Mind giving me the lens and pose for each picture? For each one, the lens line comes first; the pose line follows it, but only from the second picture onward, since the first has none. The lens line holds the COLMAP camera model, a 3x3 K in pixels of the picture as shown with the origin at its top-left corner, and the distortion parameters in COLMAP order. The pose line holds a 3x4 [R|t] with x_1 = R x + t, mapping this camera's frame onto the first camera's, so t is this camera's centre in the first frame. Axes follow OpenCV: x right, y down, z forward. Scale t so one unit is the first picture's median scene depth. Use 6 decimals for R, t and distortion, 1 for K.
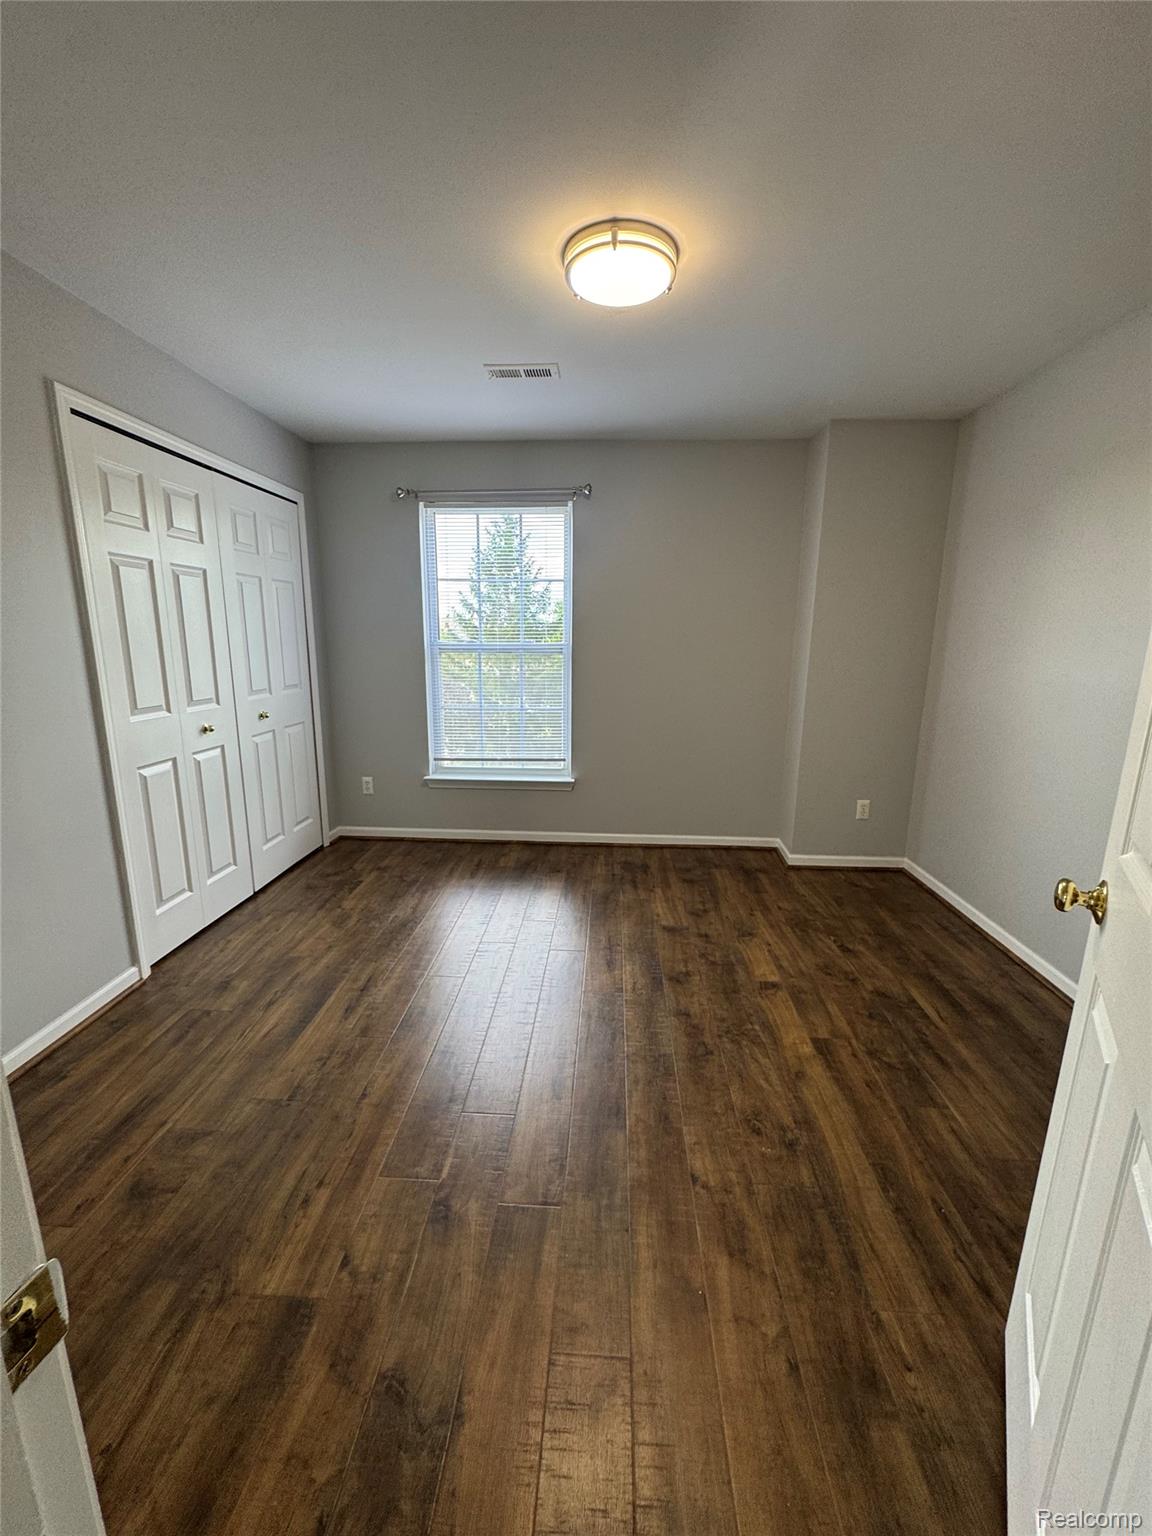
lens RADIAL K [[613.6, 0, 578.4], [0, 613.6, 768.6], [0, 0, 1]] dist [-0.002777, 0.000012]
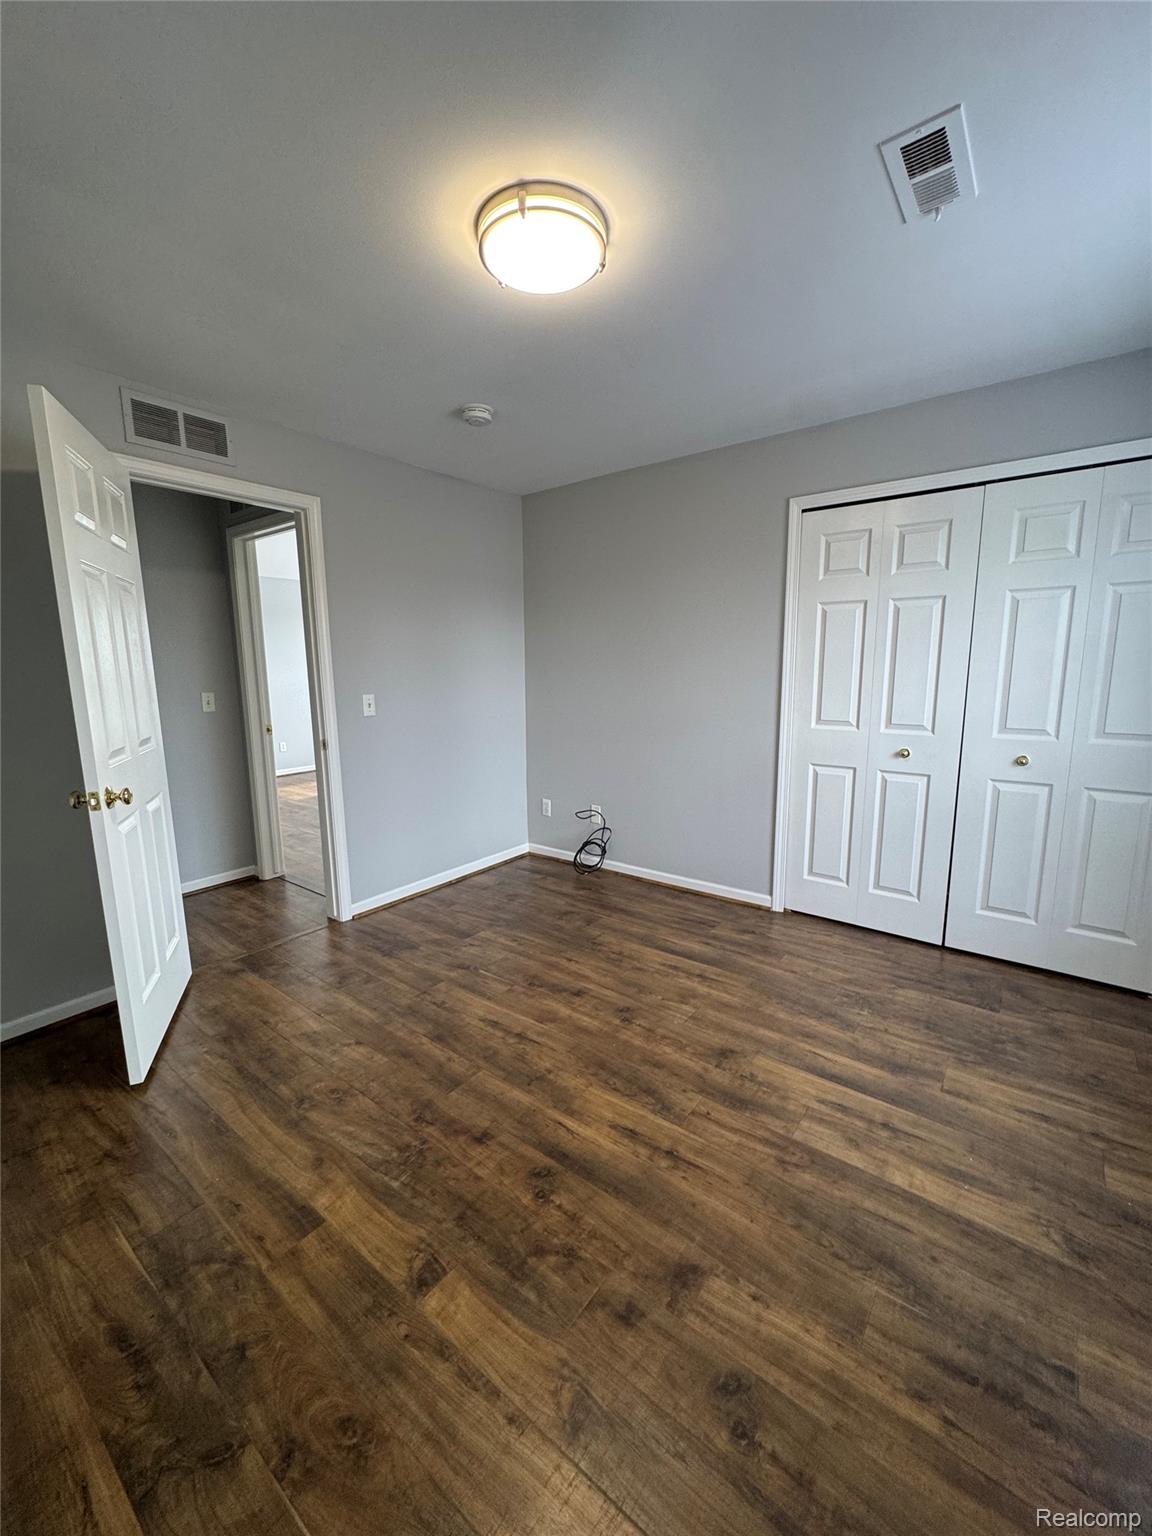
lens RADIAL K [[613.6, 0, 578.4], [0, 613.6, 768.6], [0, 0, 1]] dist [-0.002777, 0.000012]
pose [[-0.564370, 0.133331, -0.814684, 0.659627], [-0.171472, 0.946413, 0.273677, -0.276398], [0.807517, 0.294151, -0.511264, 1.323752]]
